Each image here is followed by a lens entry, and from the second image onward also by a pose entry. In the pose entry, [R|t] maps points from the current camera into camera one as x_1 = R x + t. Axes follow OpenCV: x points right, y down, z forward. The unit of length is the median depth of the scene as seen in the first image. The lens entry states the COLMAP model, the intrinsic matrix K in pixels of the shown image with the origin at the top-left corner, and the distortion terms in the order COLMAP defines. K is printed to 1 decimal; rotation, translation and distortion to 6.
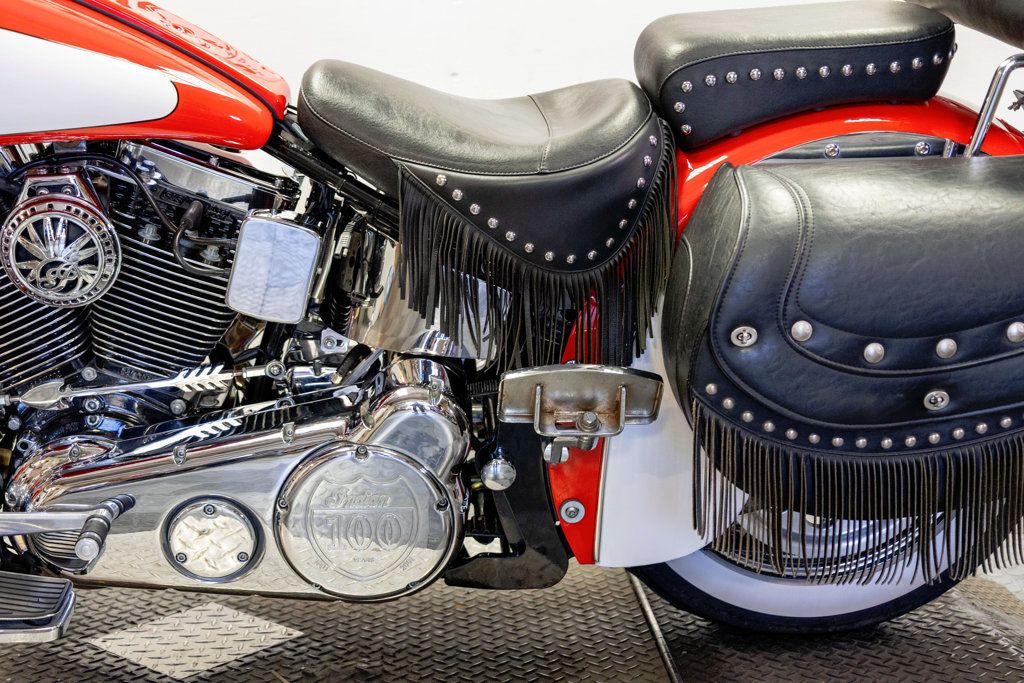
lens RADIAL K [[1481.2, 0, 512.0], [0, 1481.2, 341.5], [0, 0, 1]] dist [-0.005372, 0.040074]
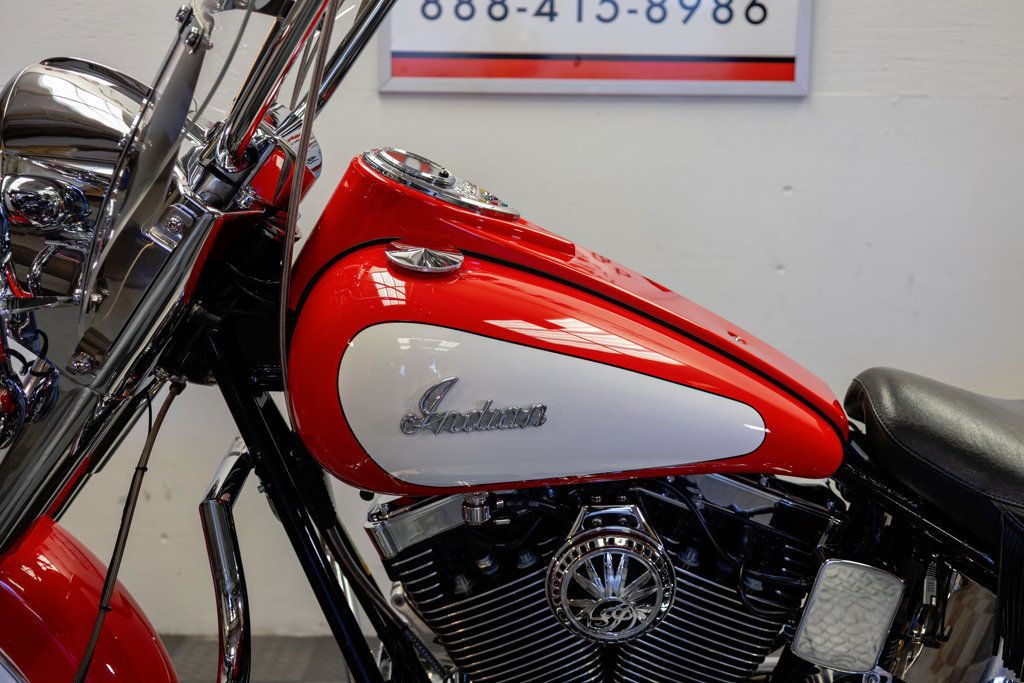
lens RADIAL K [[1451.7, 0, 515.0], [0, 1451.7, 344.0], [0, 0, 1]] dist [0.015006, 0.050266]
pose [[0.998178, 0.029976, -0.052357, -0.324592], [-0.032283, 0.998519, -0.043782, -0.169379], [0.050967, 0.045392, 0.997668, 0.102882]]
